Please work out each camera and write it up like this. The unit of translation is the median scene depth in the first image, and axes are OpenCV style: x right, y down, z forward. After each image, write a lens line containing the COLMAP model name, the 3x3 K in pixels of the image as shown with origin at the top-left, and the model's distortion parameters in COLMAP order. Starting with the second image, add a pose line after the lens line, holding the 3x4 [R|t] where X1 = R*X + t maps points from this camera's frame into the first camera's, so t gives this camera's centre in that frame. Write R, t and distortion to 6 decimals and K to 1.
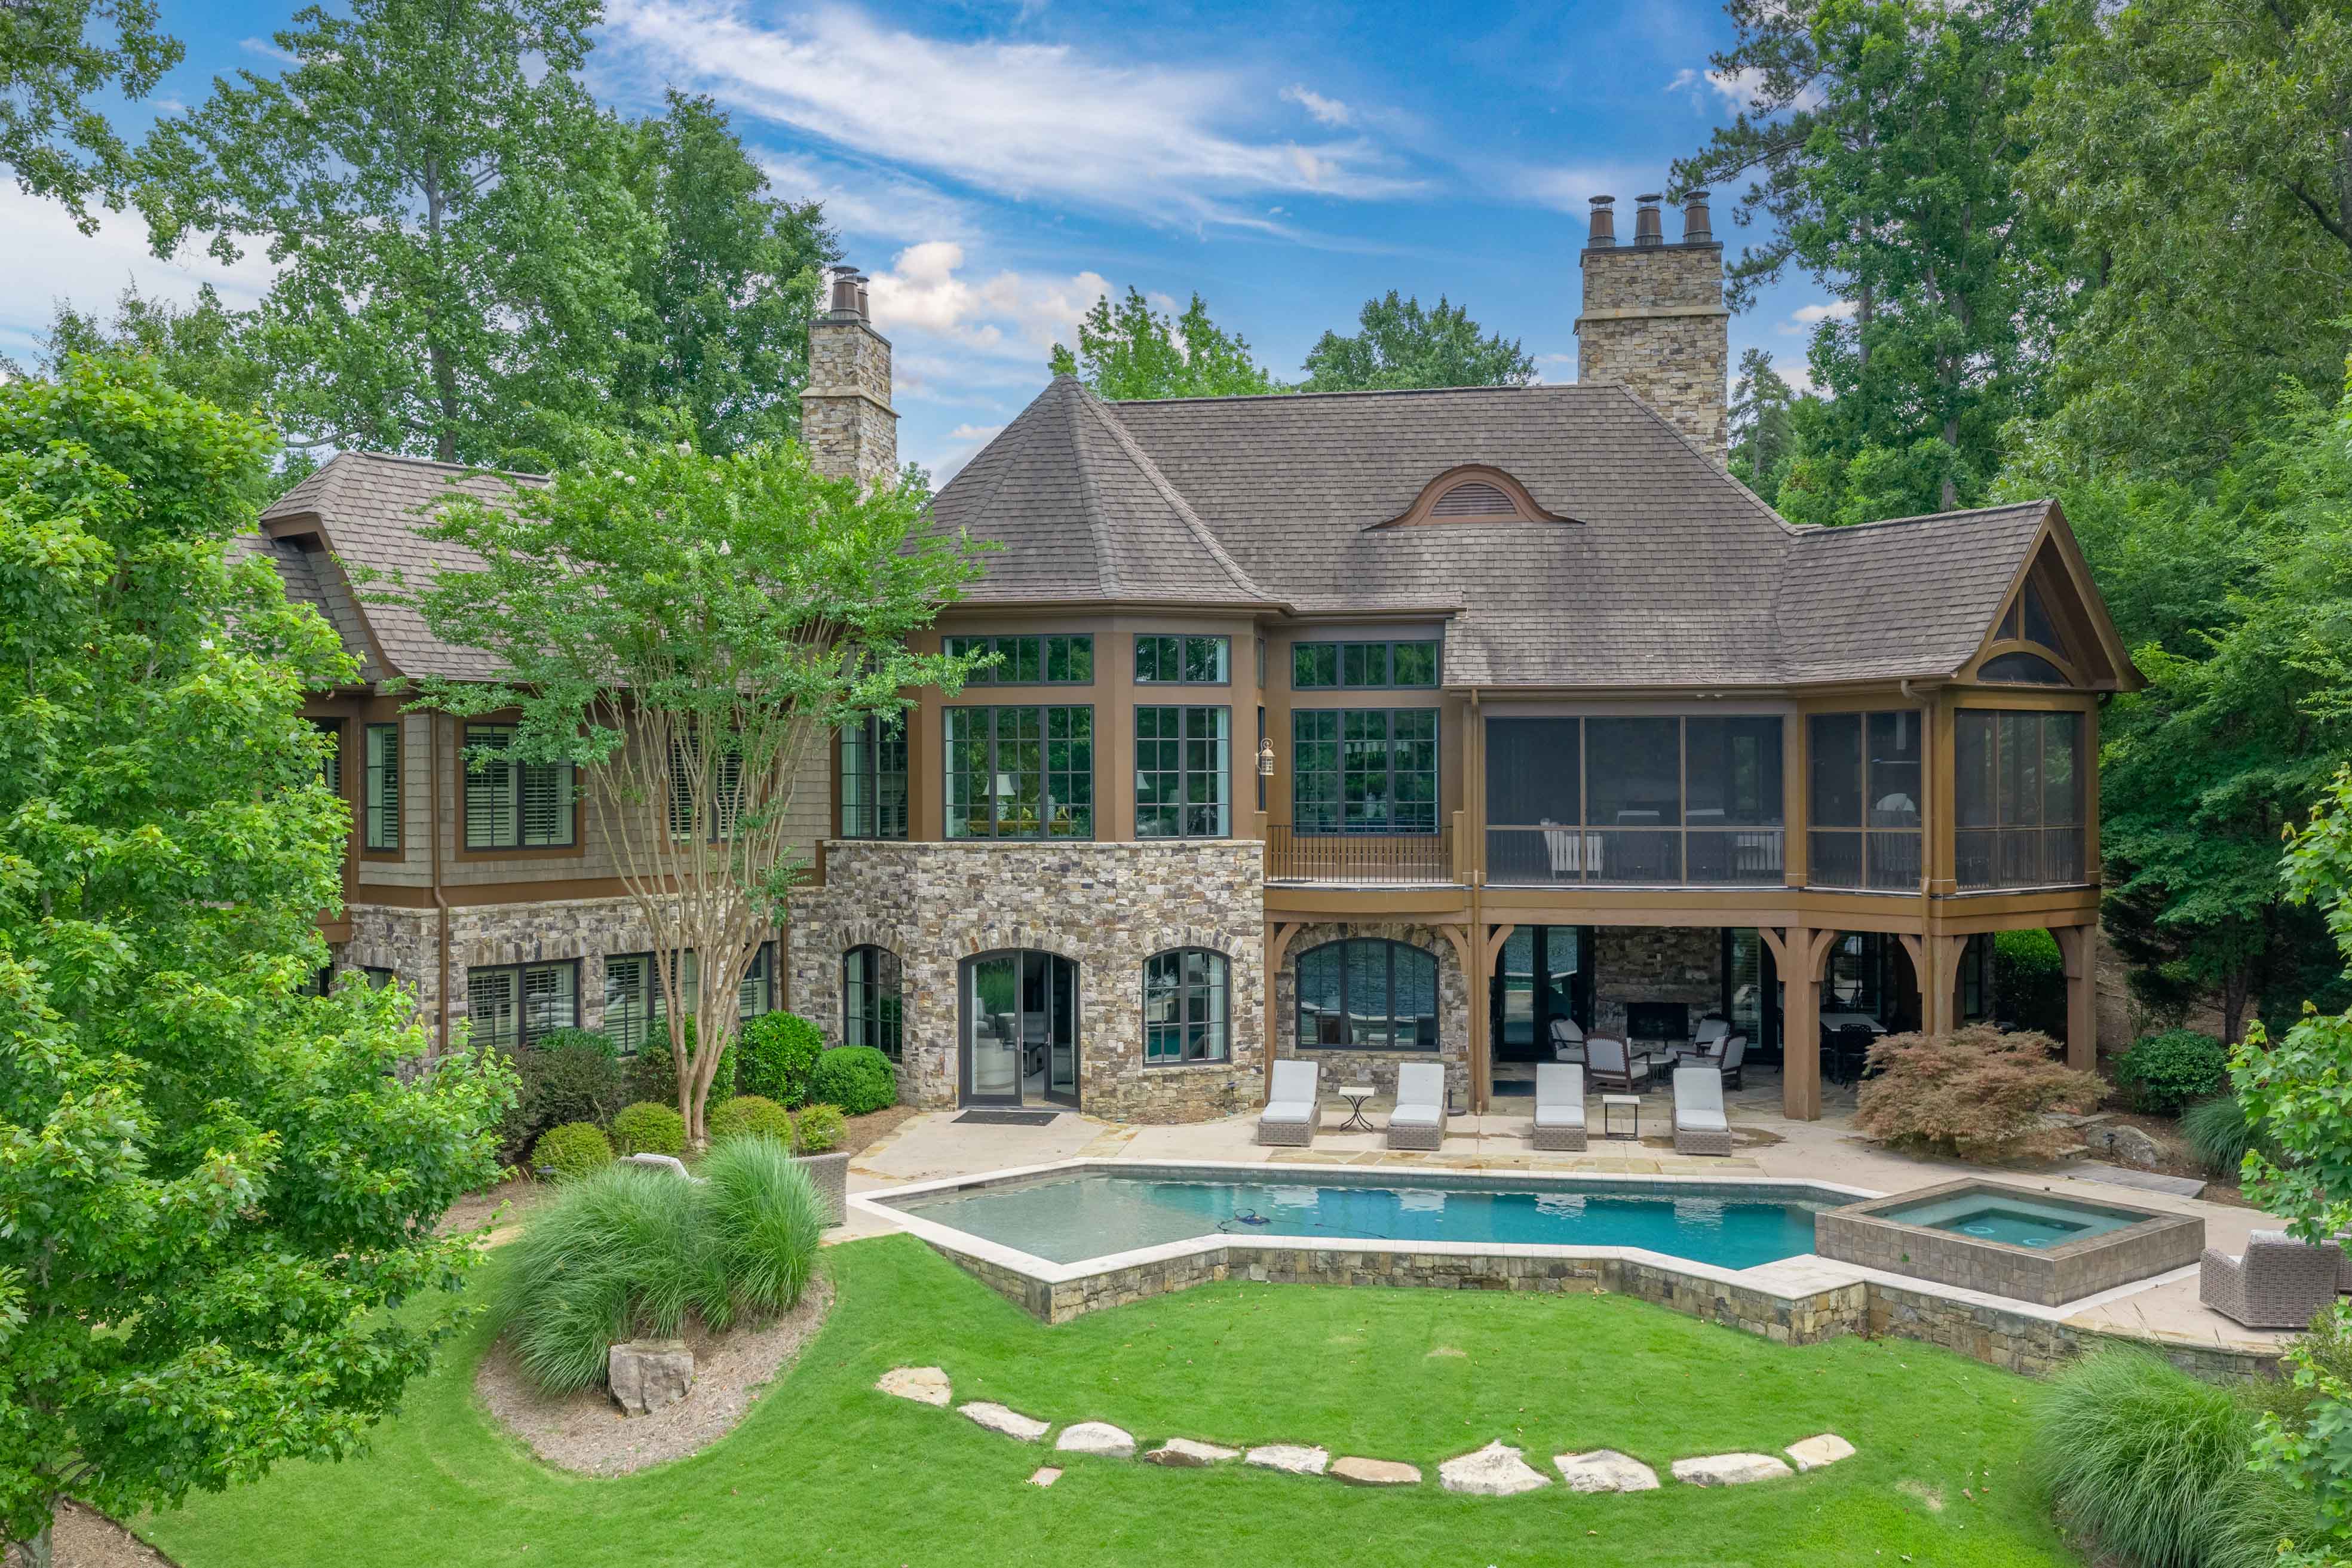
lens RADIAL K [[1962.6, 0, 1169.3], [0, 1962.6, 776.6], [0, 0, 1]] dist [0.012355, -0.033709]
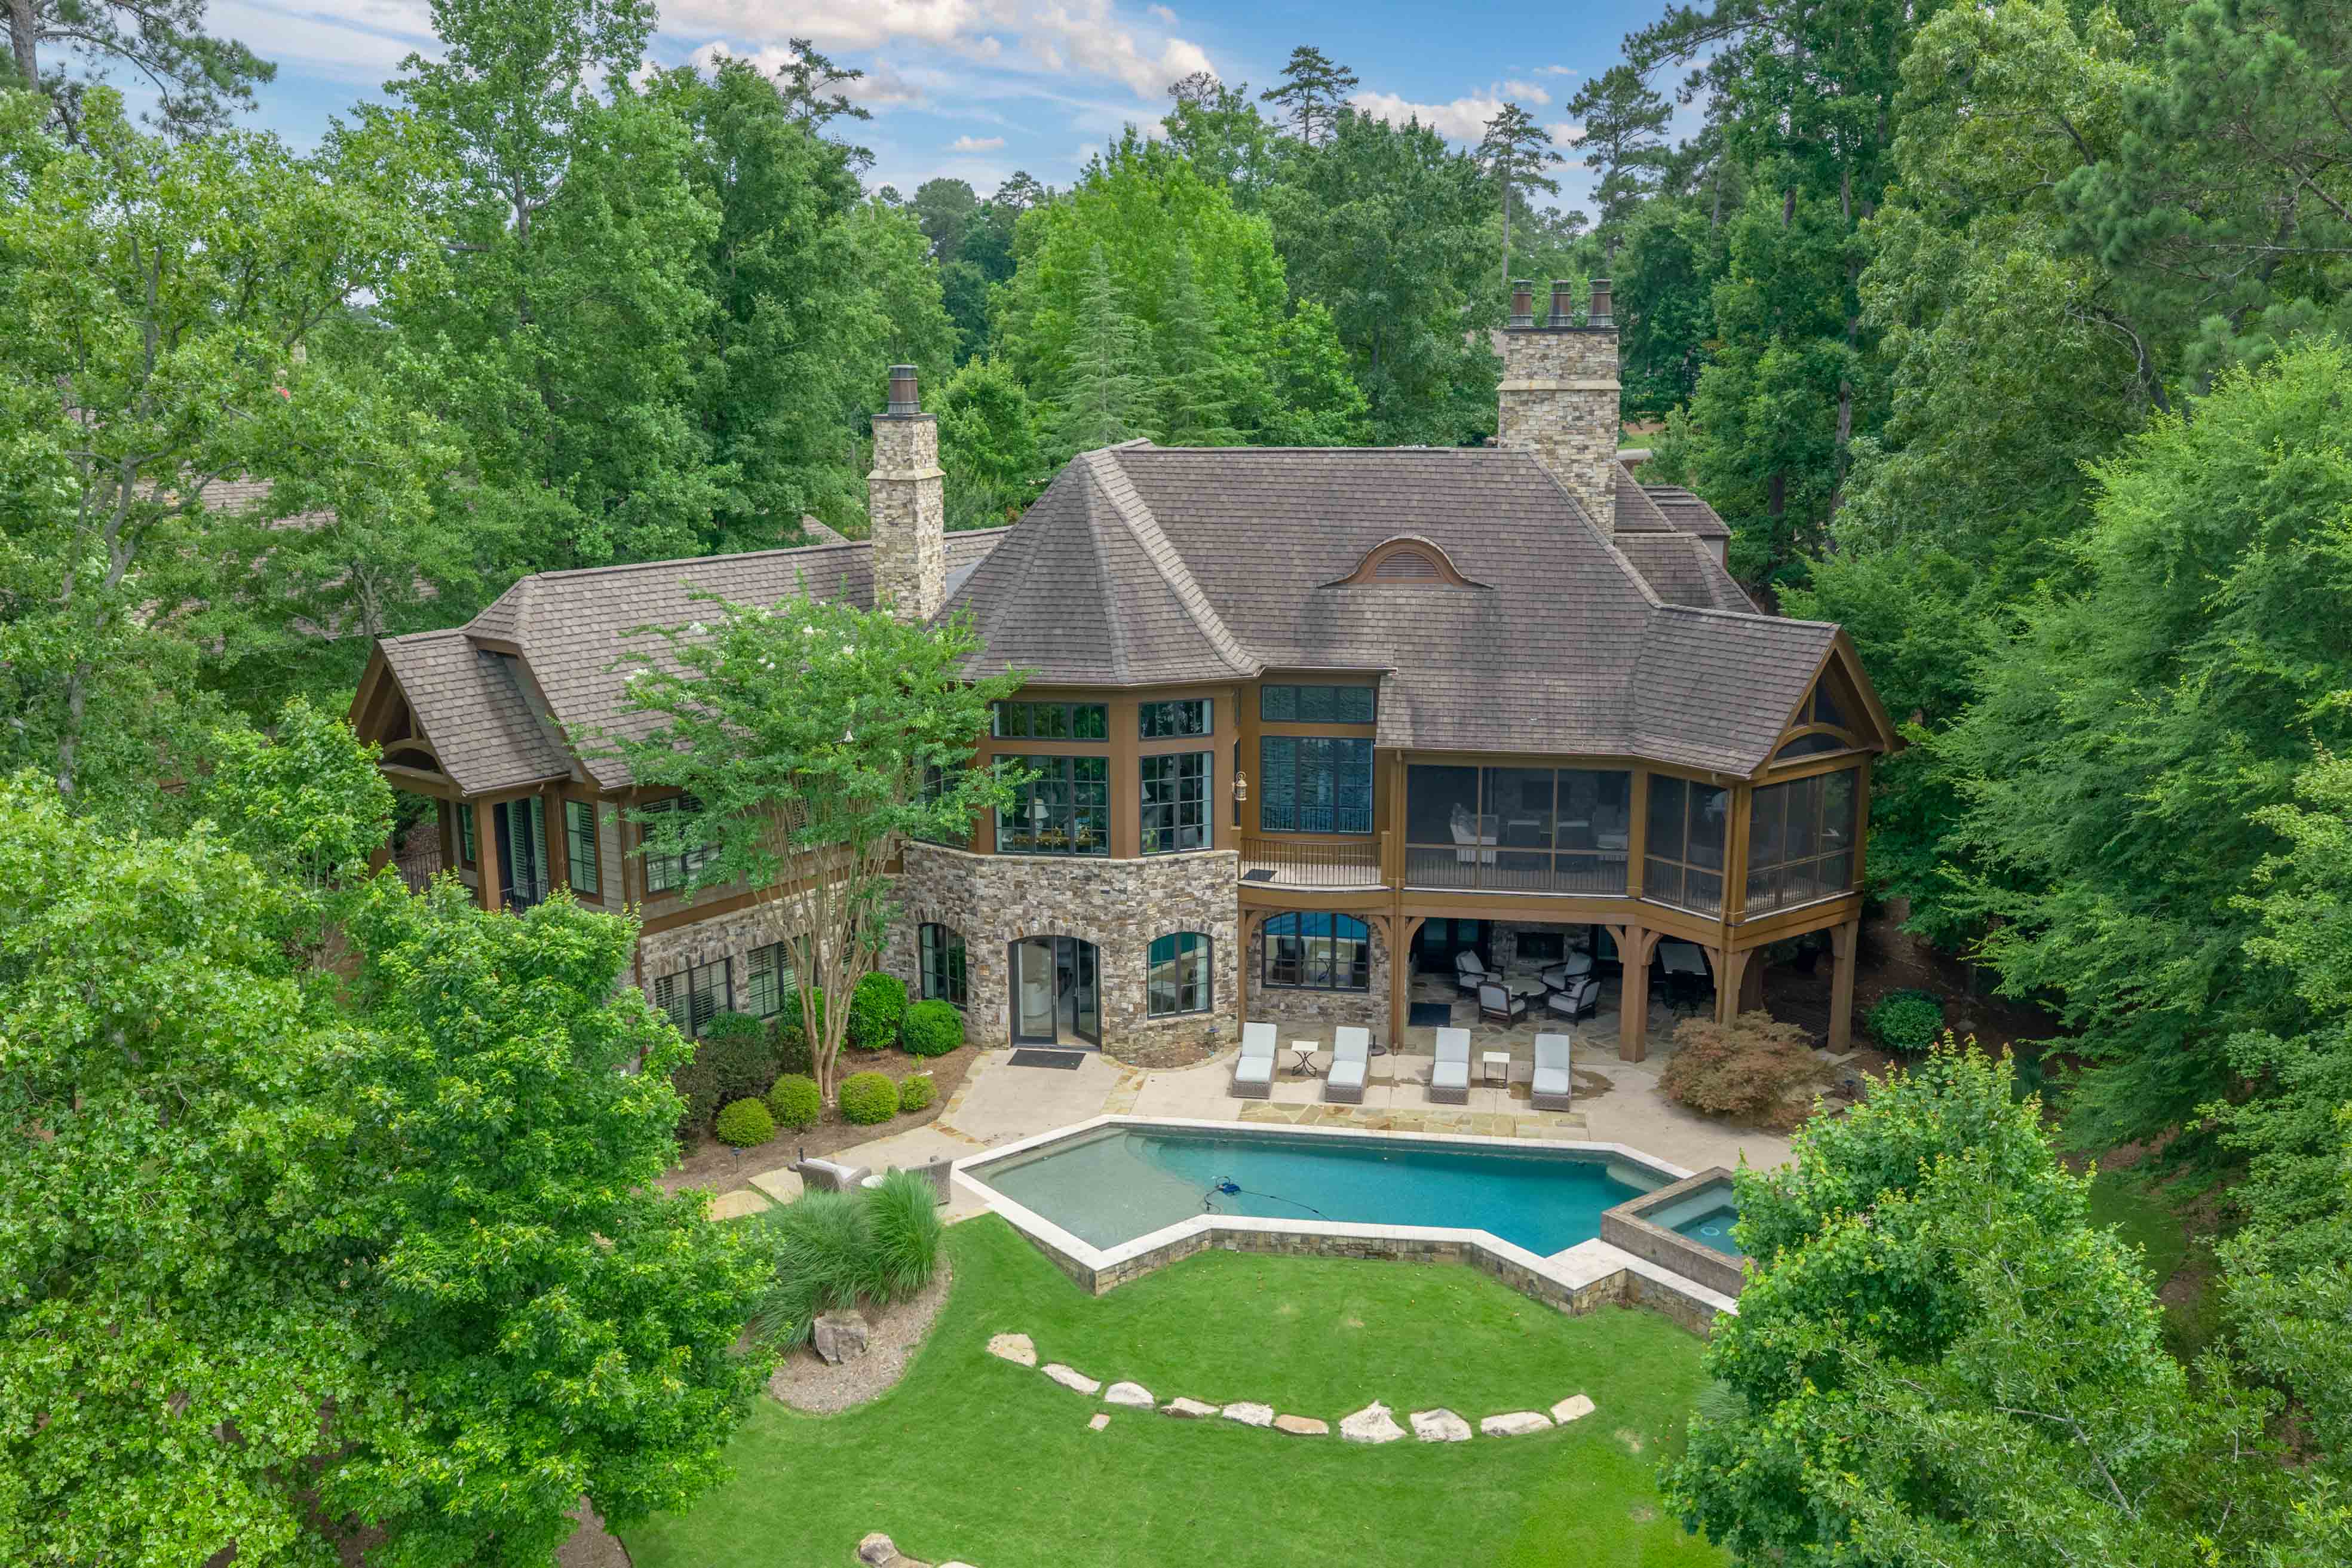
lens RADIAL K [[1962.6, 0, 1168.2], [0, 1962.6, 768.5], [0, 0, 1]] dist [0.012355, -0.033709]
pose [[0.999946, -0.003492, 0.009819, -0.011964], [0.001395, 0.978555, 0.205980, -0.302667], [-0.010328, -0.205955, 0.978507, -0.286721]]
